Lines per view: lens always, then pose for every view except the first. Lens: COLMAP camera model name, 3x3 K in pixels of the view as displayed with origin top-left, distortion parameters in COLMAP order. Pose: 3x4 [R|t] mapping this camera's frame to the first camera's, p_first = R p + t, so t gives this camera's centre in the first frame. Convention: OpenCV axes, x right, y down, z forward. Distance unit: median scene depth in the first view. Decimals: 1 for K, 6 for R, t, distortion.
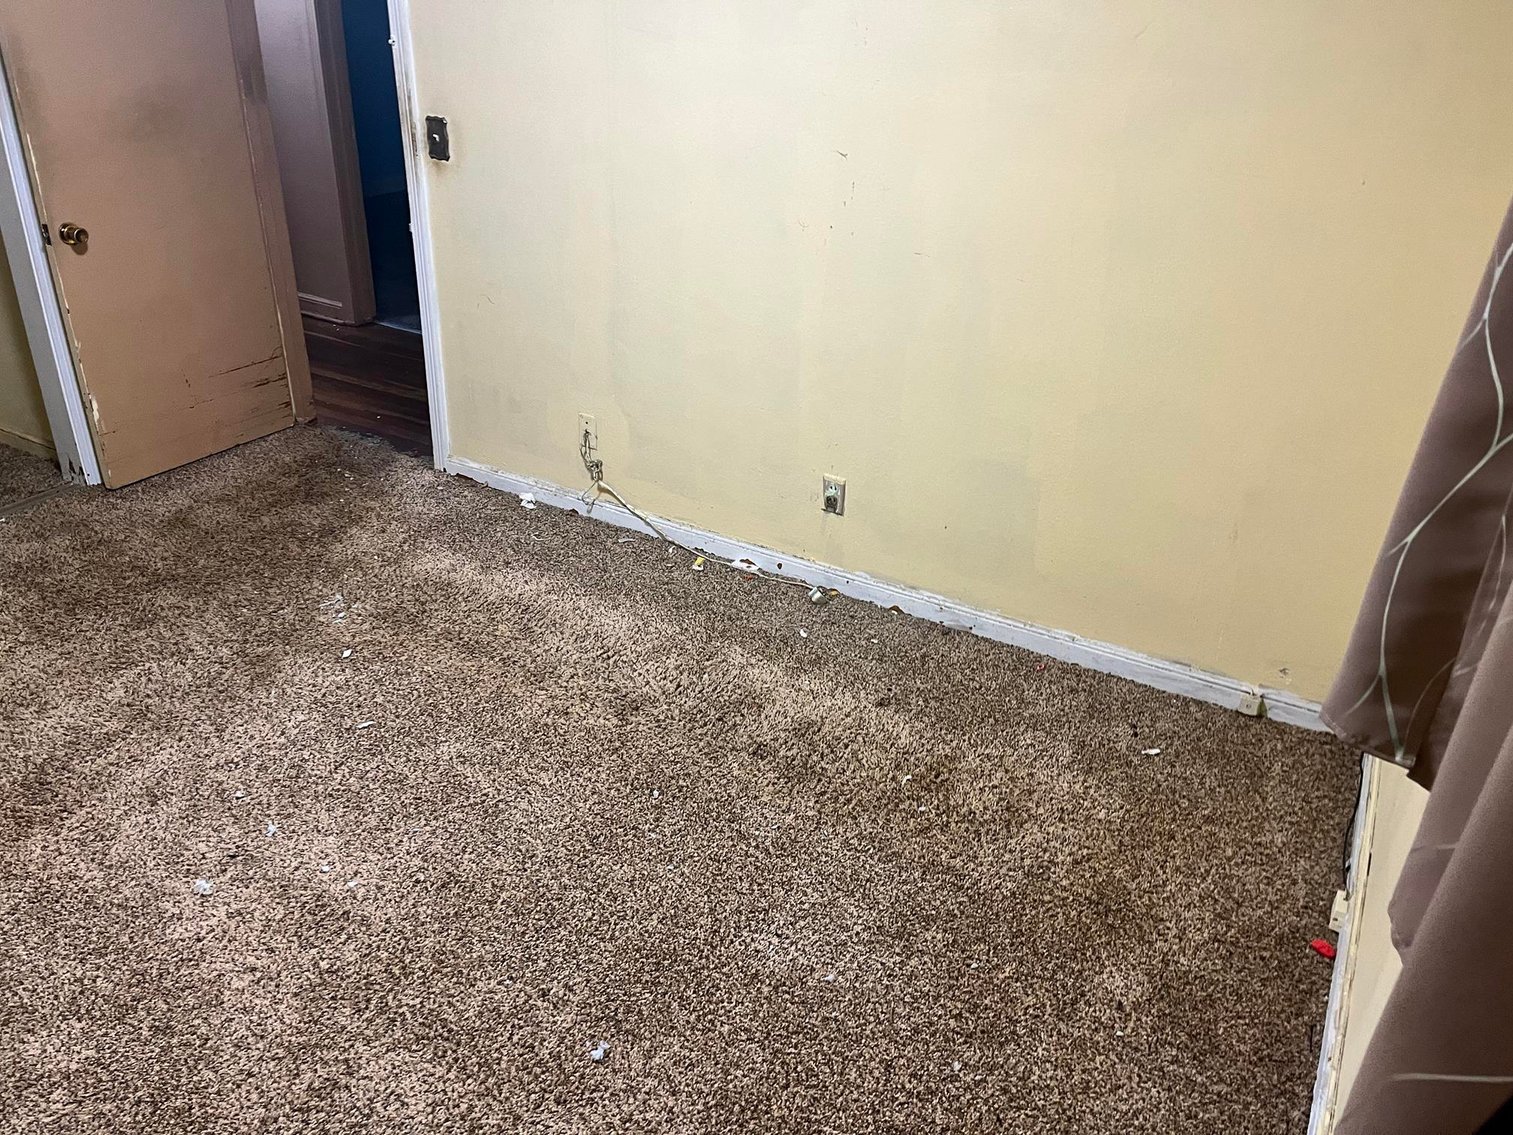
lens RADIAL K [[1143.4, 0, 753.6], [0, 1143.4, 564.6], [0, 0, 1]] dist [0.068411, -0.086640]
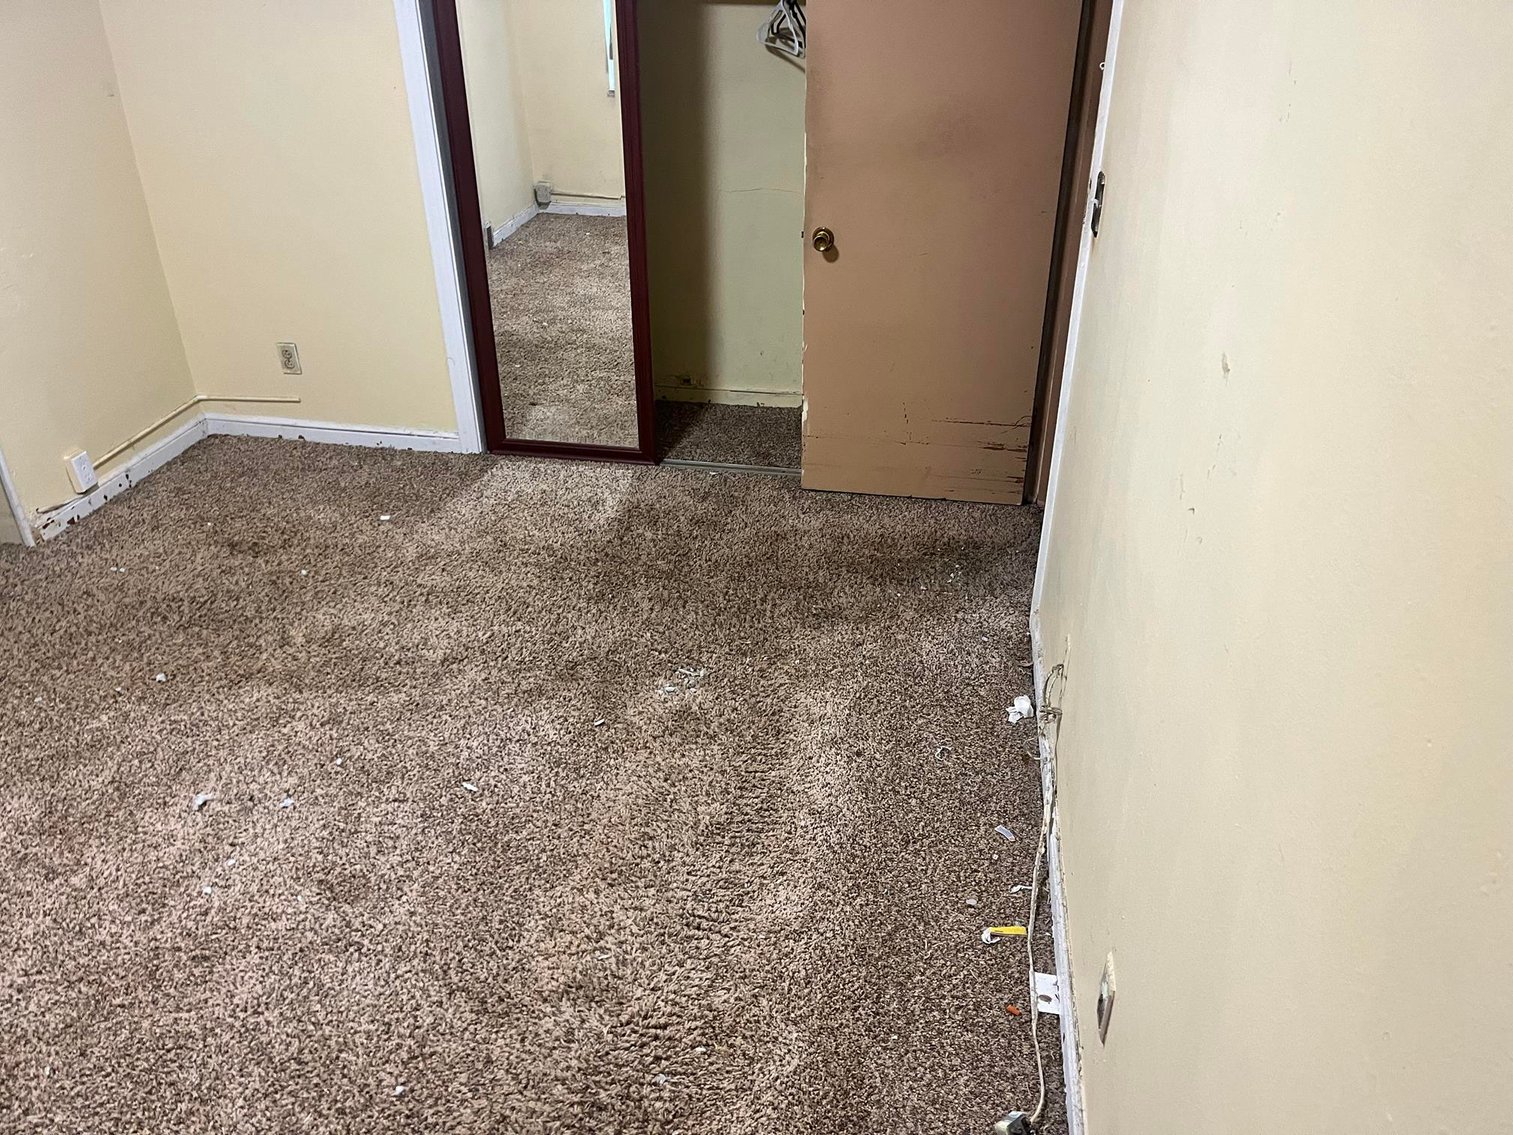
lens RADIAL K [[1143.4, 0, 756.5], [0, 1143.4, 573.0], [0, 0, 1]] dist [0.068411, -0.086640]
pose [[0.348113, 0.424454, -0.835857, 0.324560], [-0.438148, 0.861914, 0.255208, -0.254994], [0.828760, 0.277388, 0.486017, 0.531600]]
